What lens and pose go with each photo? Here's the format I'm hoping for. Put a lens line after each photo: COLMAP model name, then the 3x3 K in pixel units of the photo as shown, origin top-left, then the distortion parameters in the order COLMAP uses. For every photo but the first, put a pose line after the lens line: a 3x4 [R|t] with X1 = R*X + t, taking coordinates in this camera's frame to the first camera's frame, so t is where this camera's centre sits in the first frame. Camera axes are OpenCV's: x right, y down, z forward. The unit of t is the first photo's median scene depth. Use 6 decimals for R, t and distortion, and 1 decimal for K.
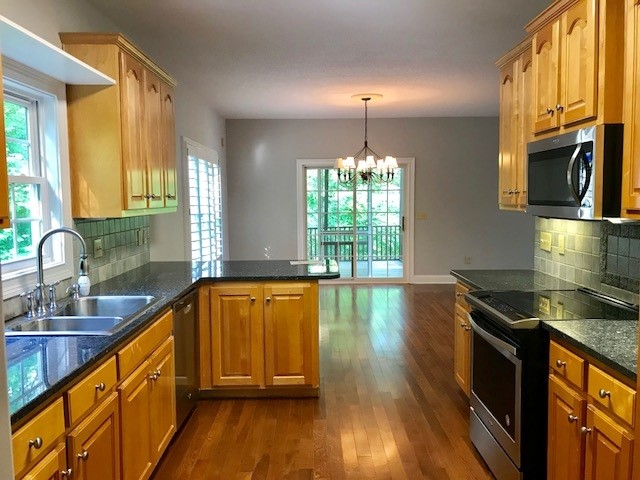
lens RADIAL K [[525.1, 0, 320.0], [0, 525.1, 240.0], [0, 0, 1]] dist [-0.001249, -0.003990]
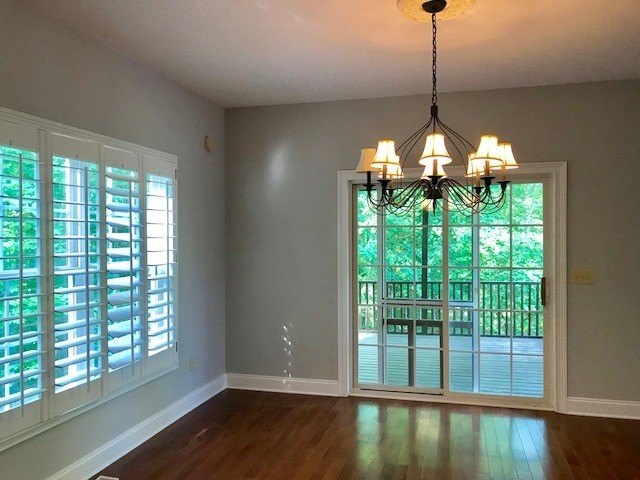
lens RADIAL K [[525.1, 0, 320.0], [0, 525.1, 240.0], [0, 0, 1]] dist [-0.001249, -0.003990]
pose [[0.963867, 0.005300, -0.266331, 0.085584], [-0.024007, 0.997462, -0.067032, -0.041091], [0.265300, 0.071004, 0.961548, 0.452469]]
